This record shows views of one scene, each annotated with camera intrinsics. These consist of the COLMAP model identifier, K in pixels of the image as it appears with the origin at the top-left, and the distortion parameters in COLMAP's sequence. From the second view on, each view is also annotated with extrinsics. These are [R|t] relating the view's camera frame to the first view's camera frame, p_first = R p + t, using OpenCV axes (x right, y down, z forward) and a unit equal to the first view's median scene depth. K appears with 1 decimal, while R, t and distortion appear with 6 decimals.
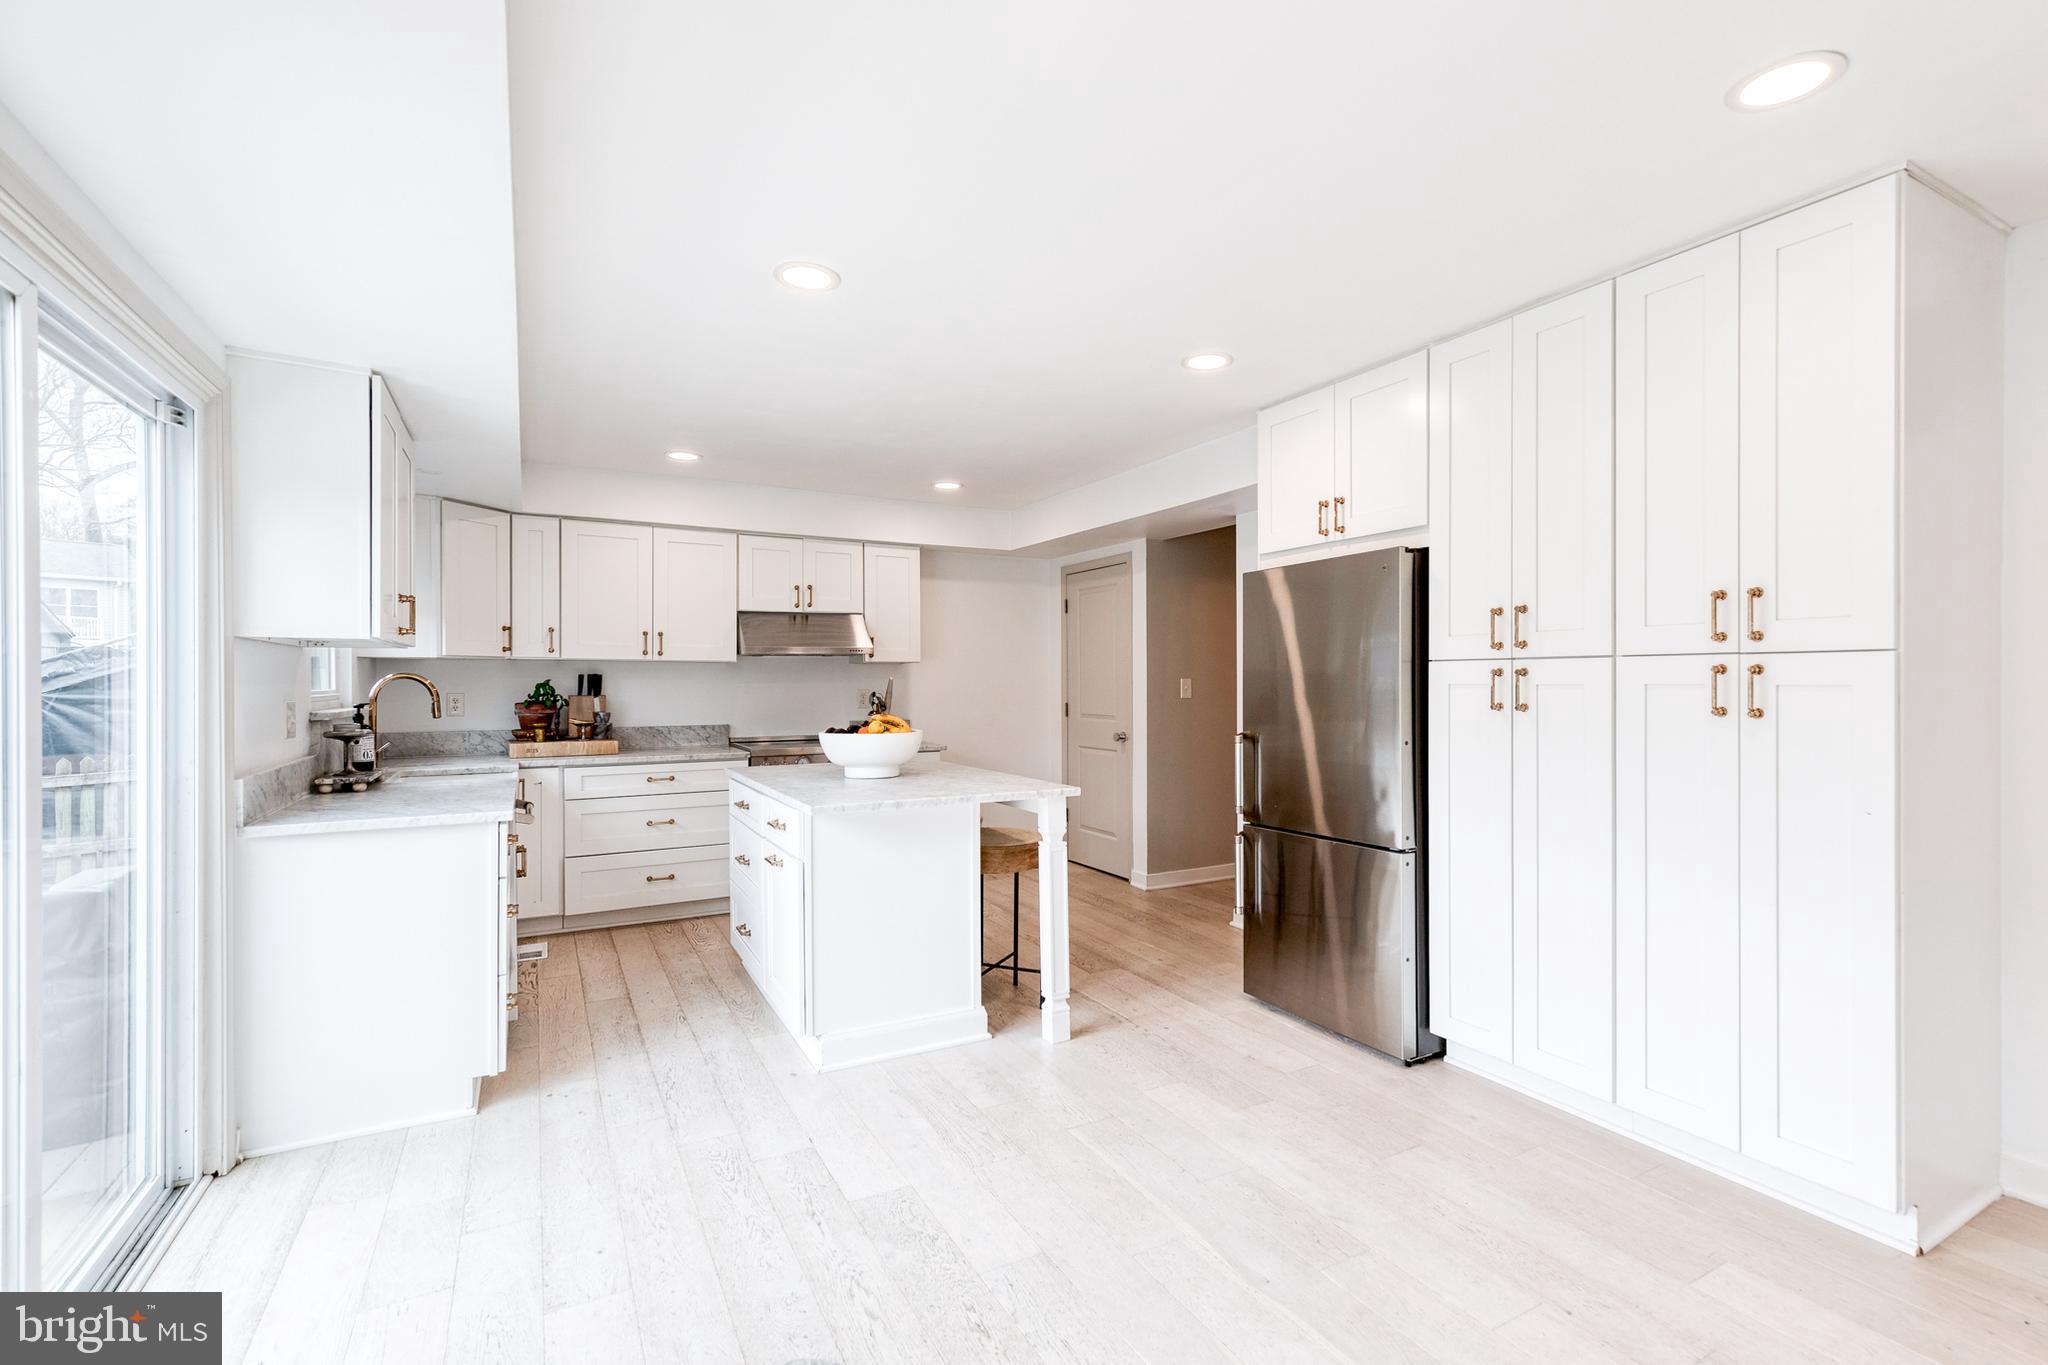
lens RADIAL K [[925.7, 0, 1049.8], [0, 925.7, 688.5], [0, 0, 1]] dist [0.009505, 0.000619]
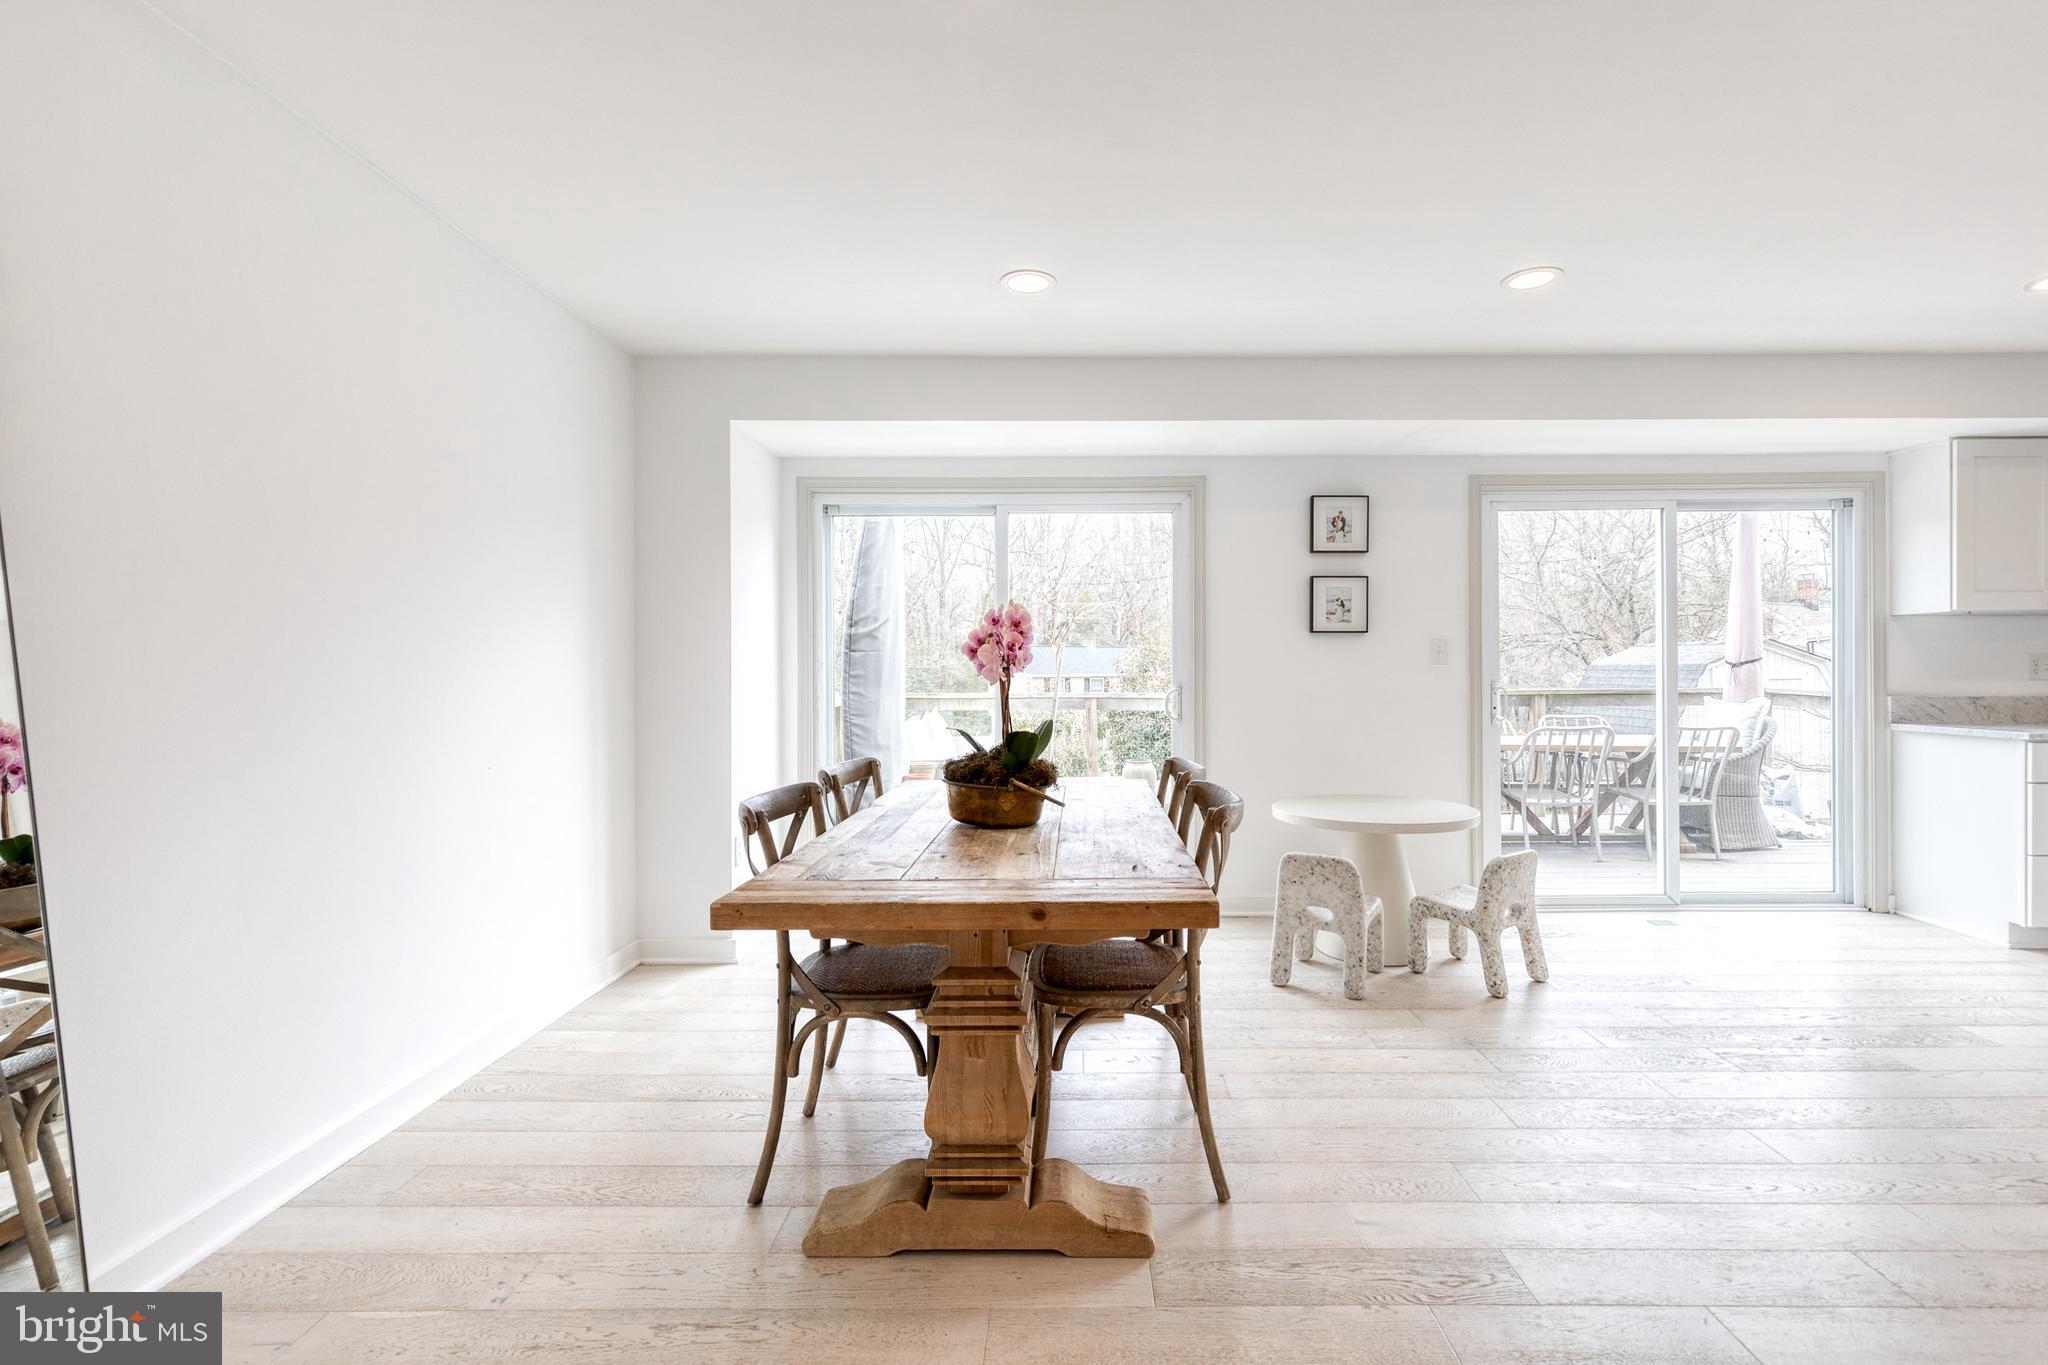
lens RADIAL K [[927.4, 0, 1067.8], [0, 927.4, 671.2], [0, 0, 1]] dist [0.000223, -0.000262]
pose [[-0.495145, 0.005049, -0.868796, 0.831610], [-0.000541, 0.999981, 0.006119, 0.023154], [0.868810, 0.003500, -0.495133, 0.299656]]
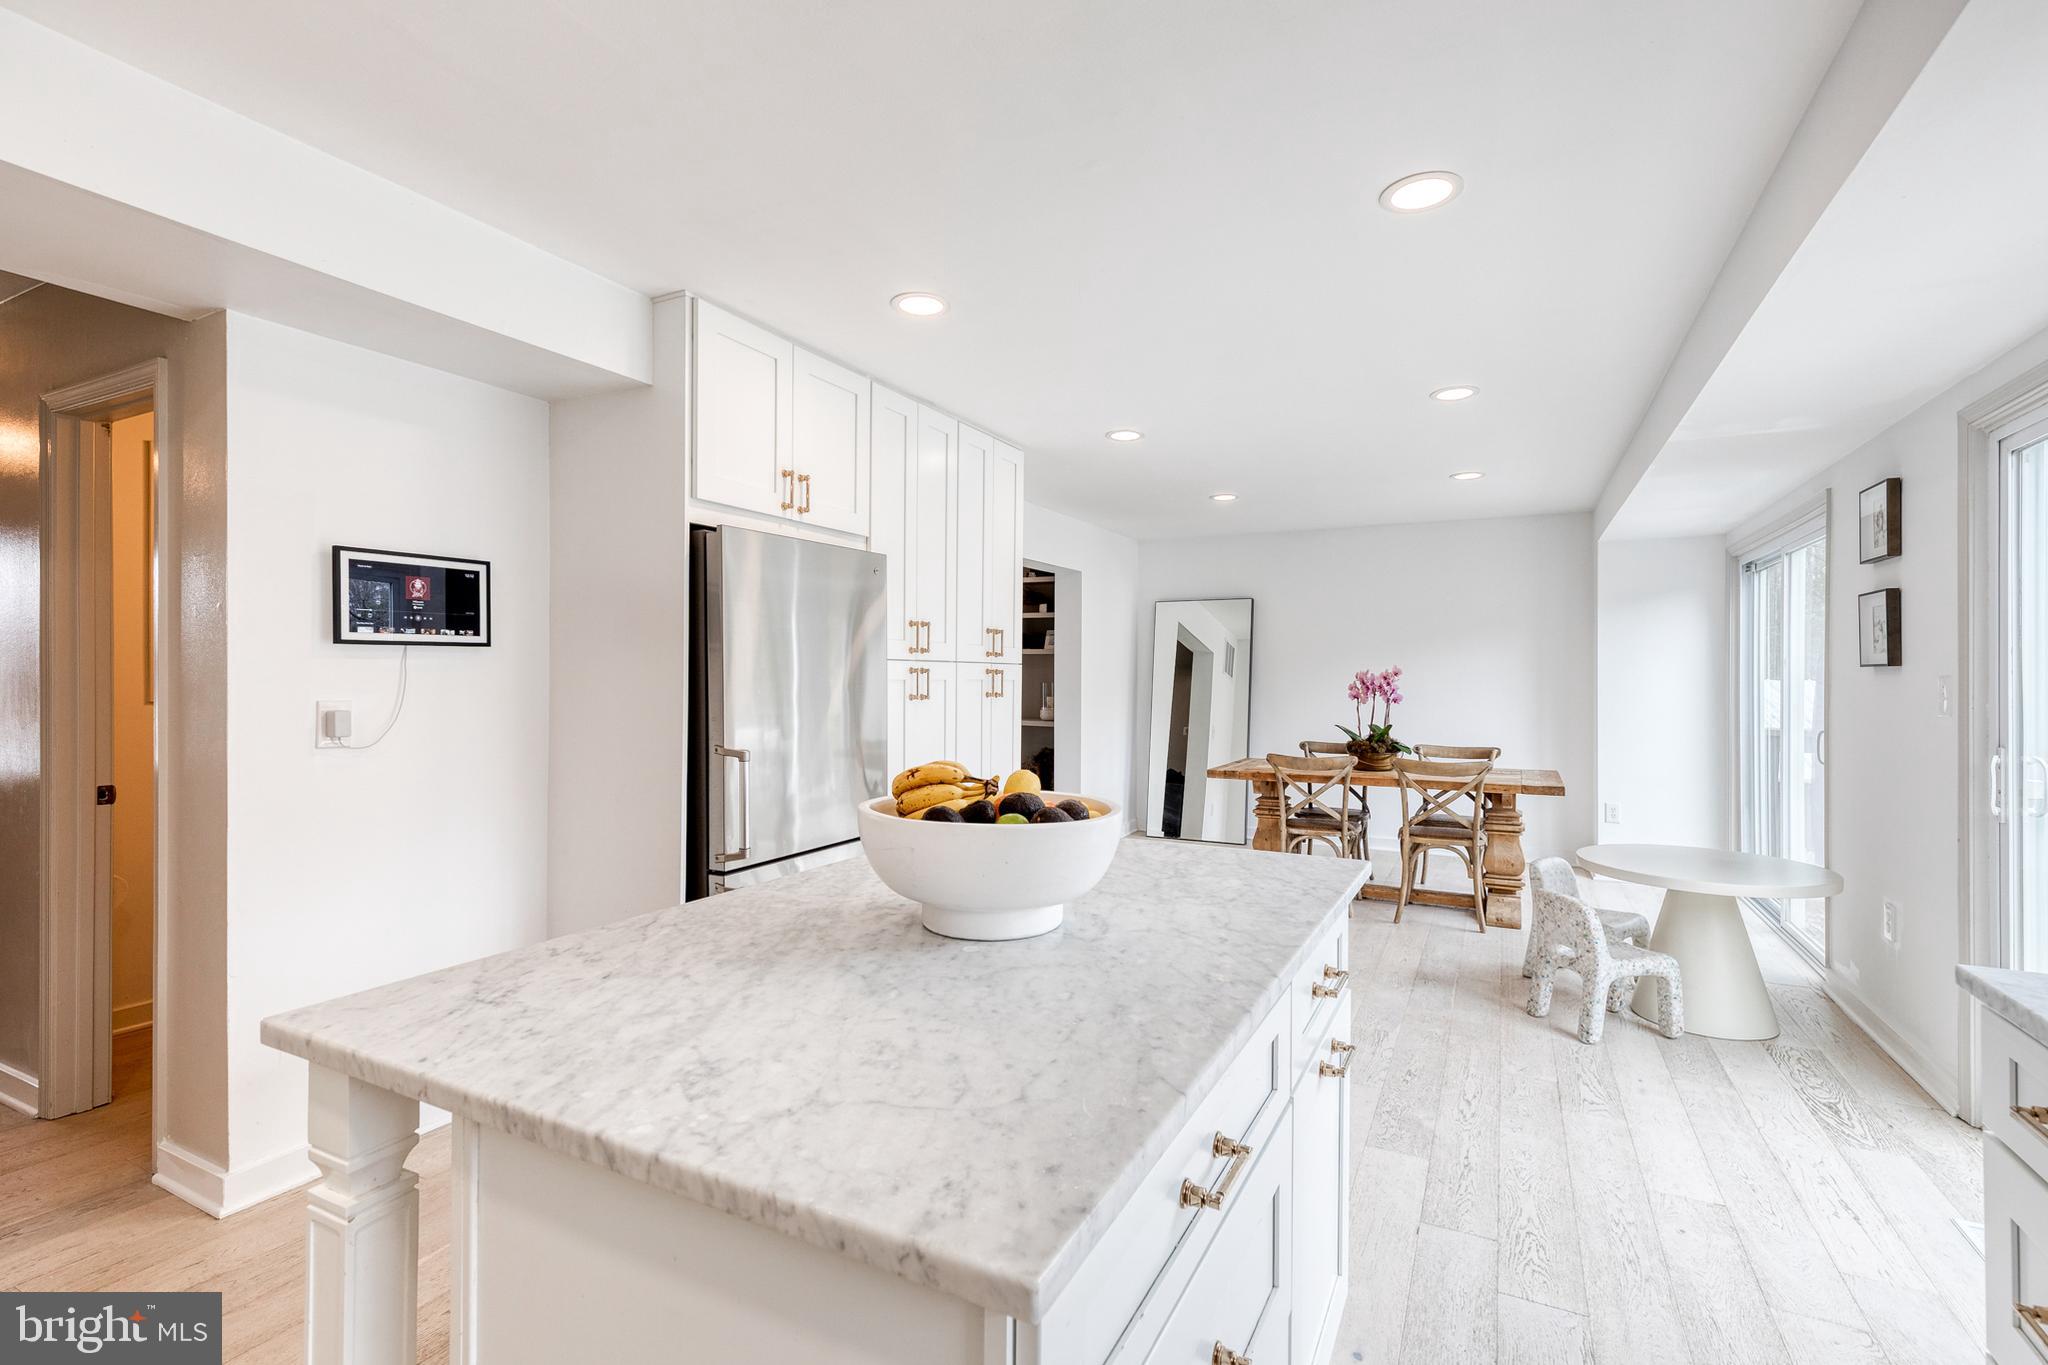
lens RADIAL K [[921.3, 0, 1041.7], [0, 921.3, 688.4], [0, 0, 1]] dist [0.005219, -0.000105]
pose [[-0.560515, -0.009285, 0.828092, -0.458264], [0.003192, 0.999906, 0.013372, -0.007491], [-0.828138, 0.010138, -0.560433, 1.062634]]
